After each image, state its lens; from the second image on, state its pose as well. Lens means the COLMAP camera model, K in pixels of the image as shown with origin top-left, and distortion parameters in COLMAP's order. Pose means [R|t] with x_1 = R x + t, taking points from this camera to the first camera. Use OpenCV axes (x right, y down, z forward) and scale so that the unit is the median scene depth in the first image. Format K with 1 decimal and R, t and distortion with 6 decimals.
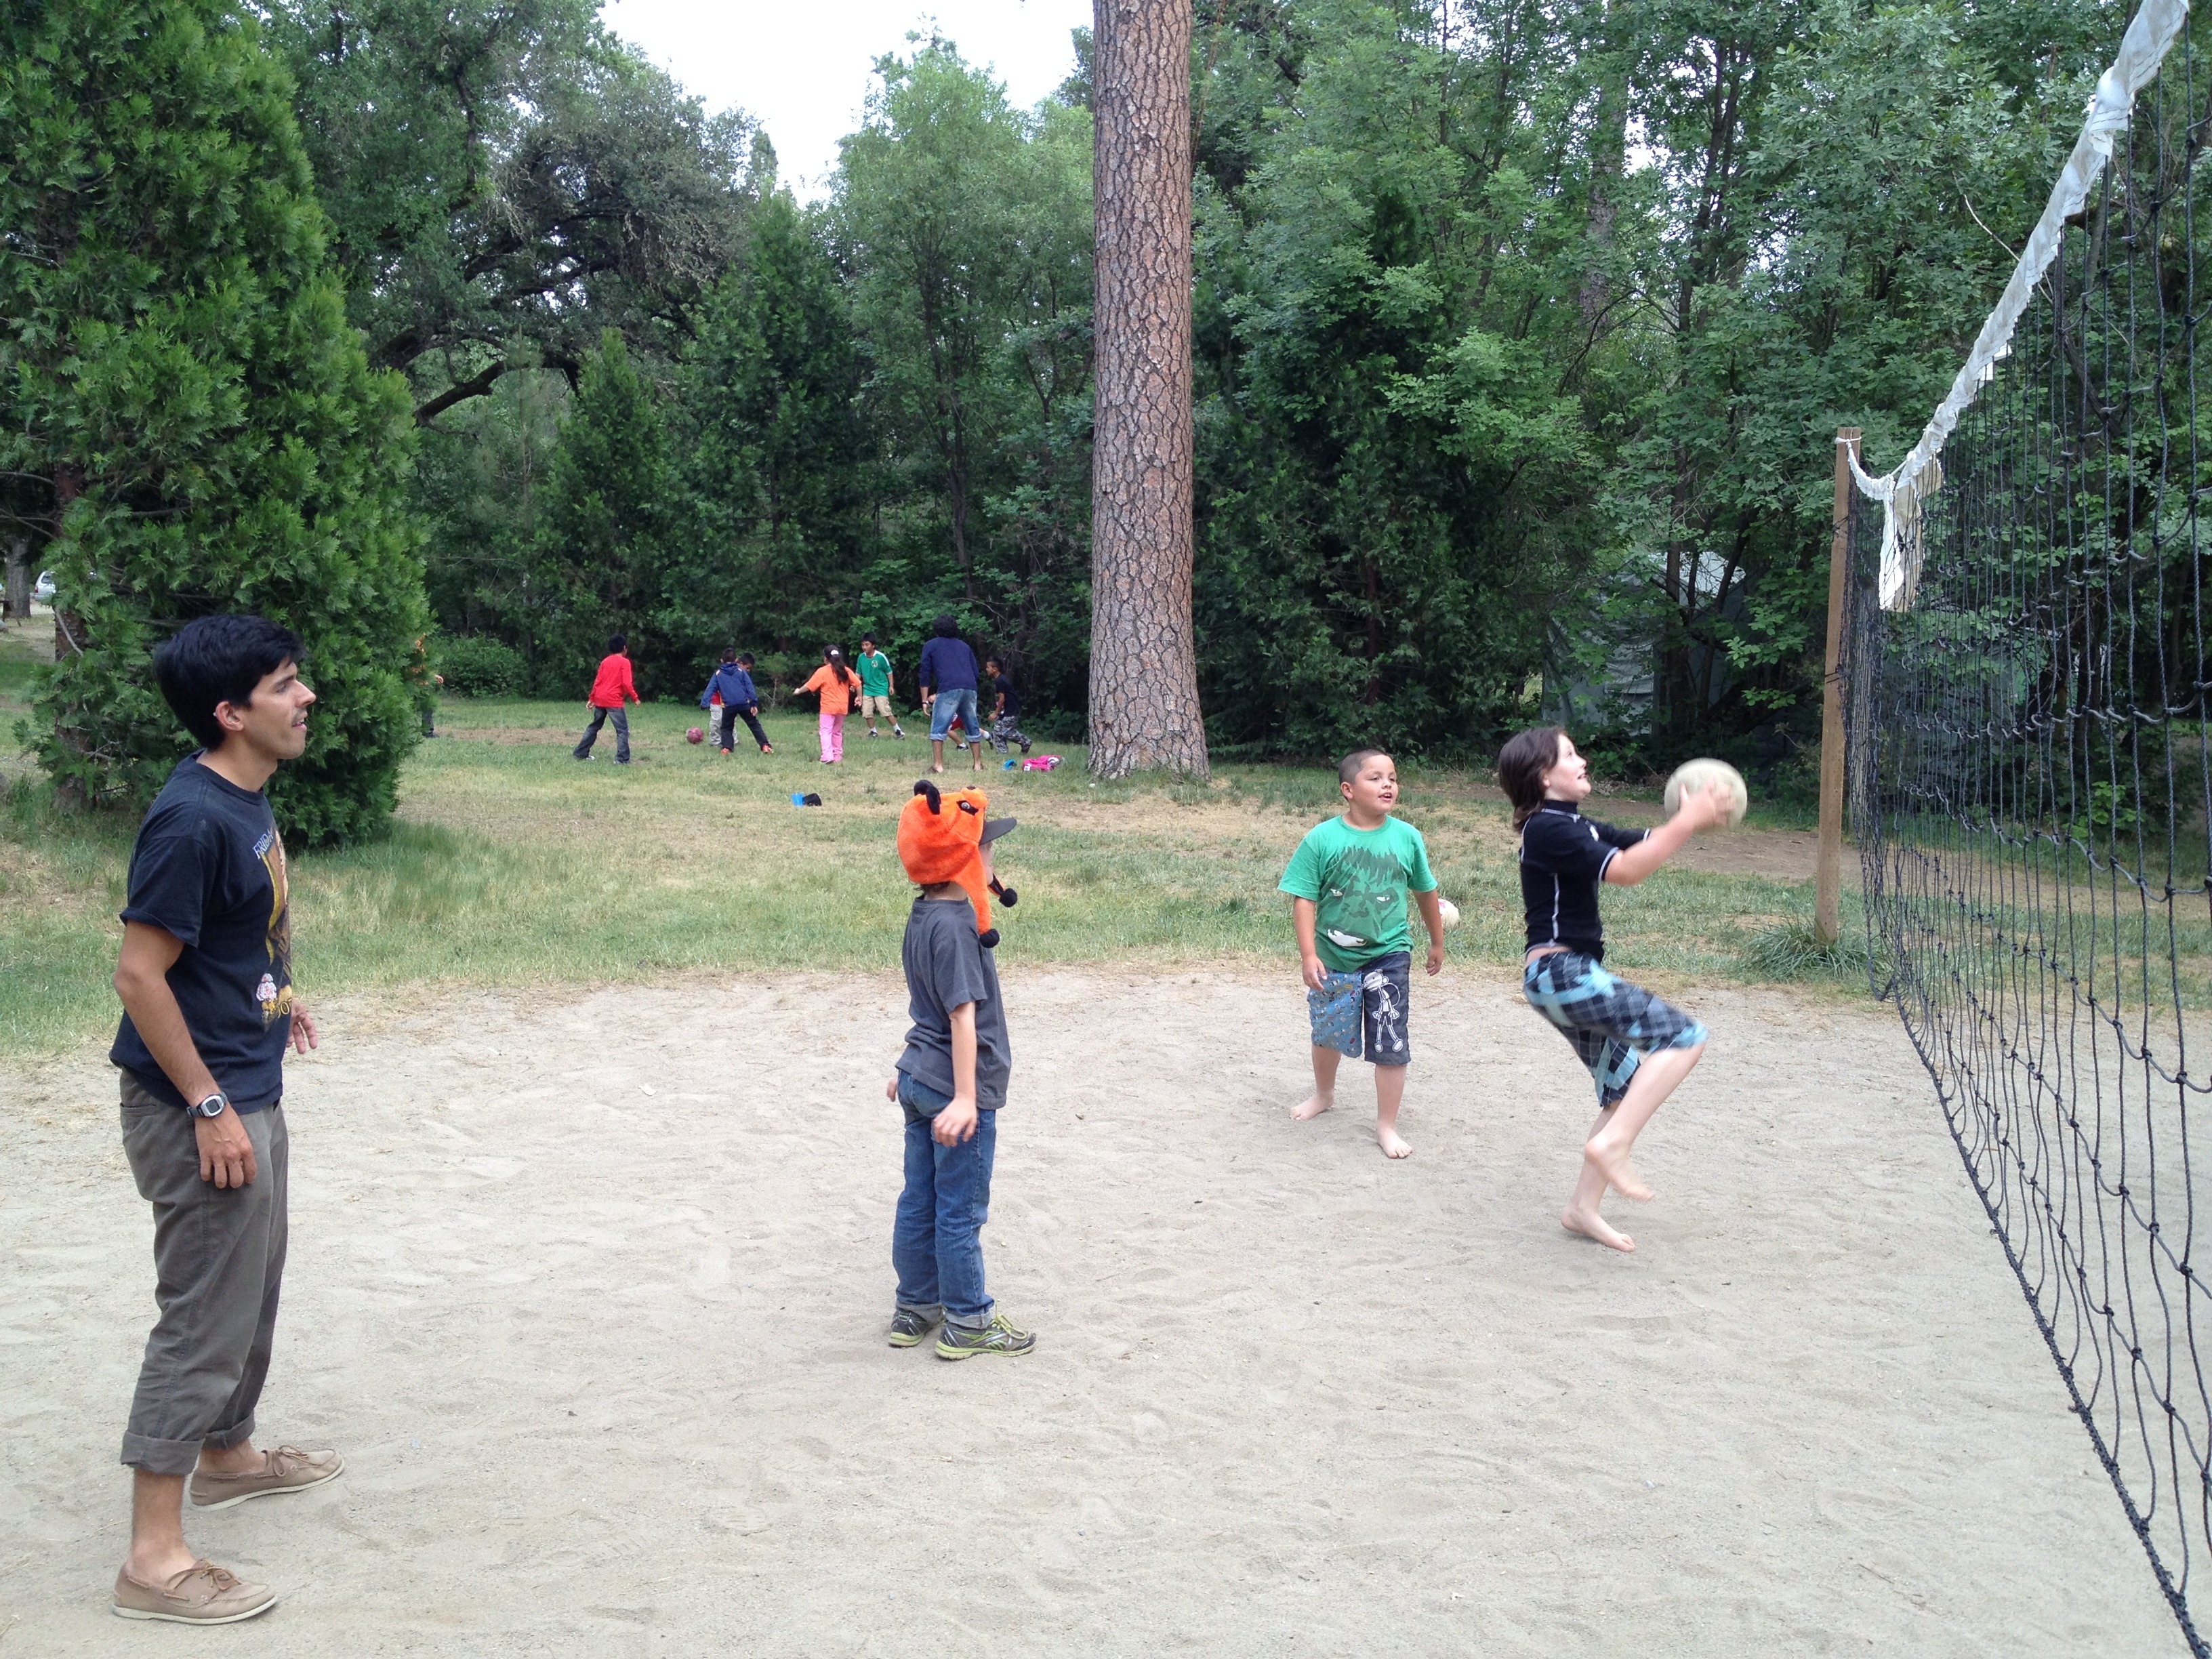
lens RADIAL K [[2055.2, 0, 1108.6], [0, 2055.2, 827.8], [0, 0, 1]] dist [0.019888, 0.000000]
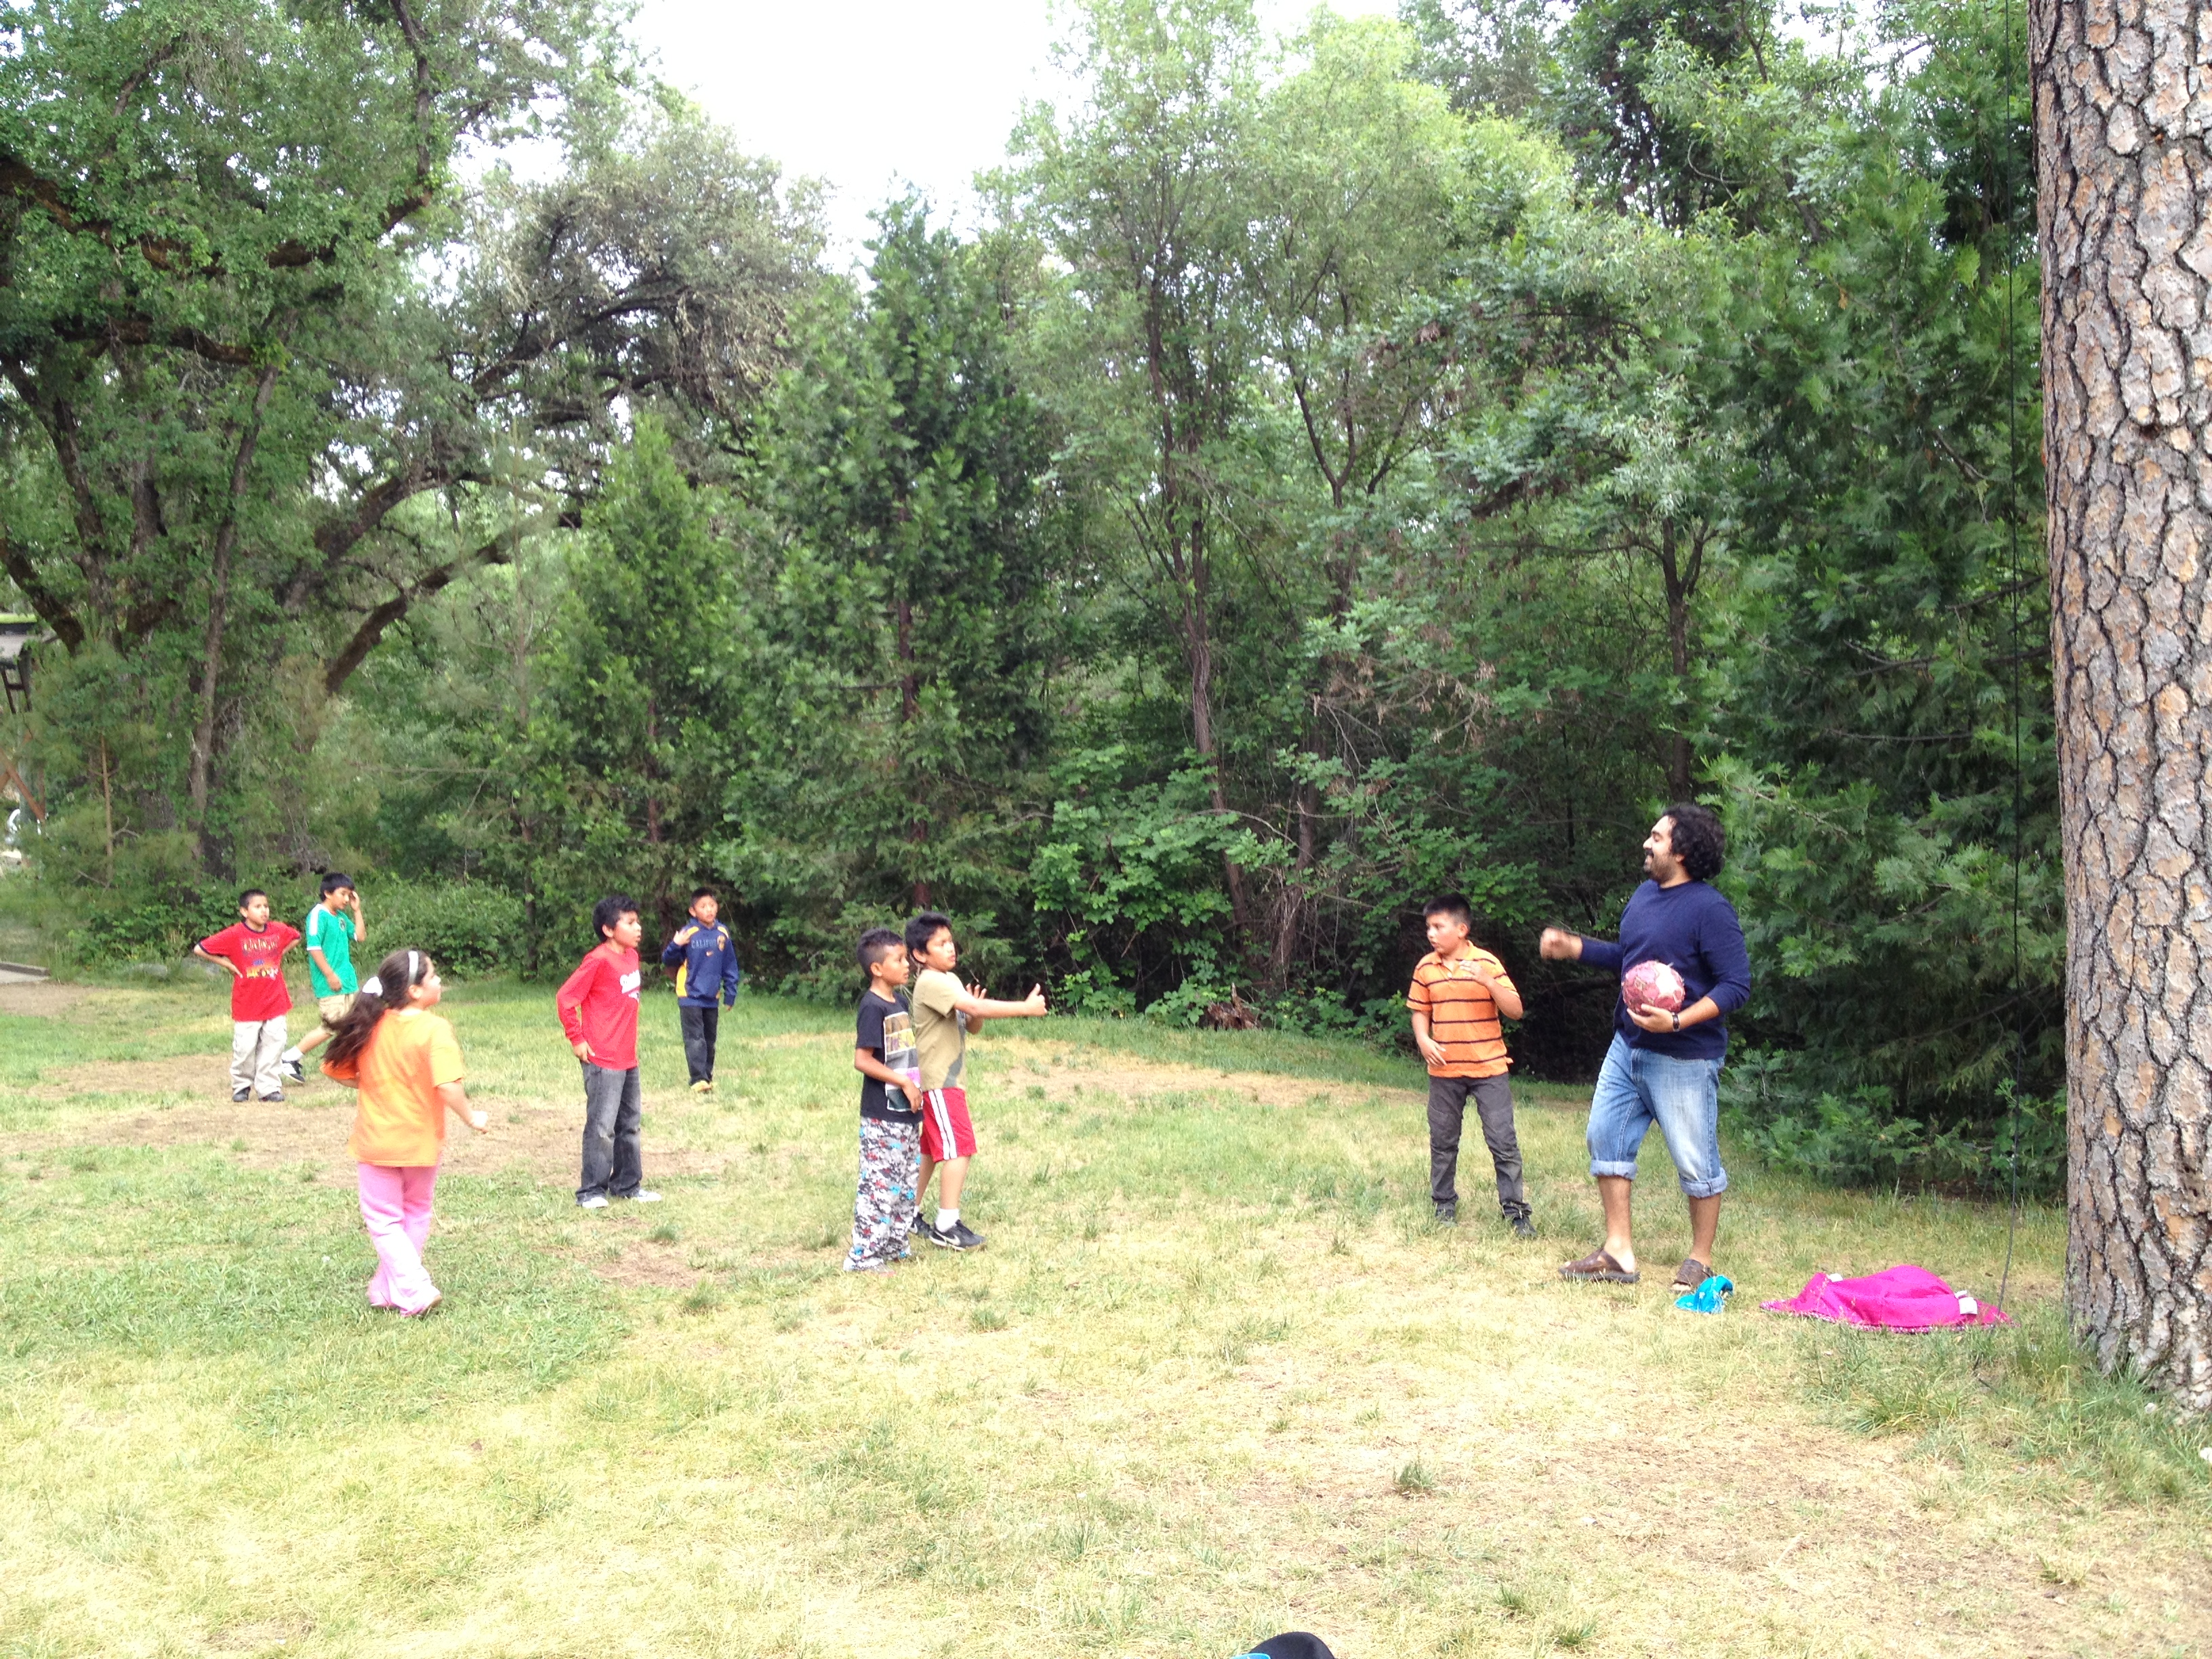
lens RADIAL K [[2055.2, 0, 1086.8], [0, 2055.2, 876.9], [0, 0, 1]] dist [0.019888, 0.000000]
pose [[0.998758, -0.021956, -0.044736, -0.133087], [0.018076, 0.996186, -0.085360, -0.066580], [0.046439, 0.084446, 0.995345, 0.644913]]
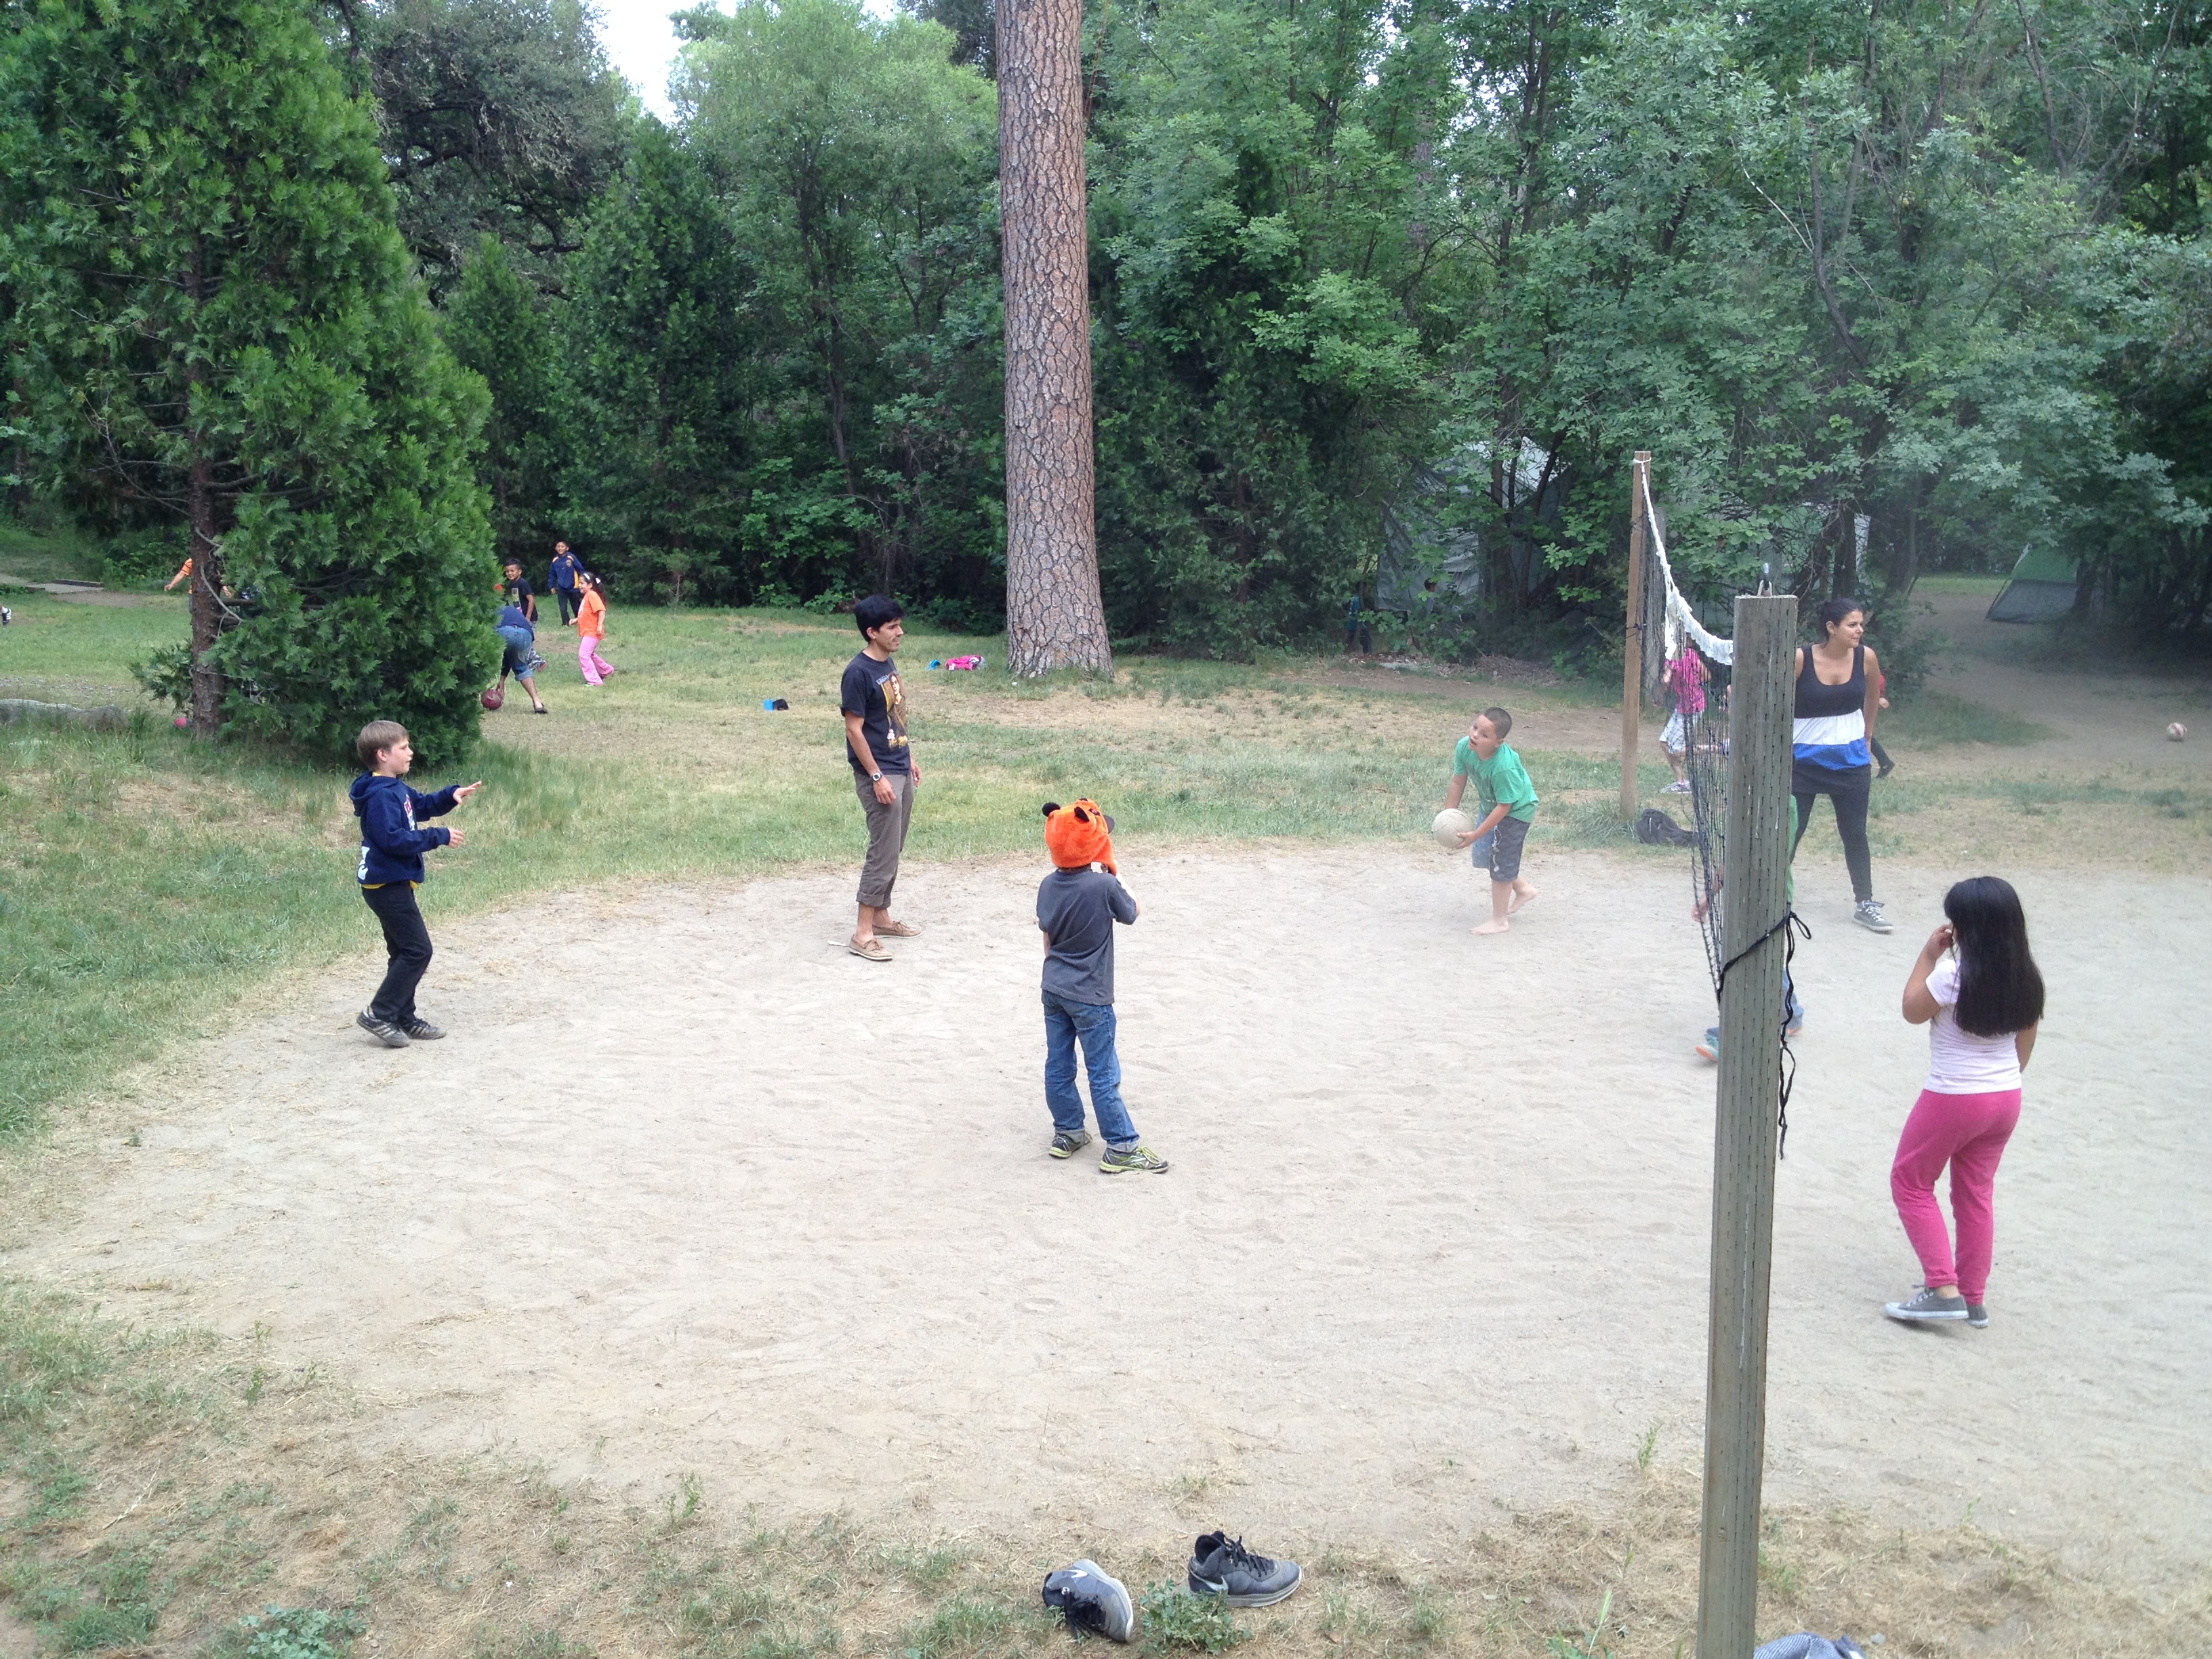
lens RADIAL K [[2055.2, 0, 1115.7], [0, 2055.2, 841.0], [0, 0, 1]] dist [0.019888, 0.000000]
pose [[0.995468, -0.031828, 0.089616, -0.052553], [0.024728, 0.996548, 0.079254, -0.020026], [-0.091829, -0.076679, 0.992818, -0.150726]]
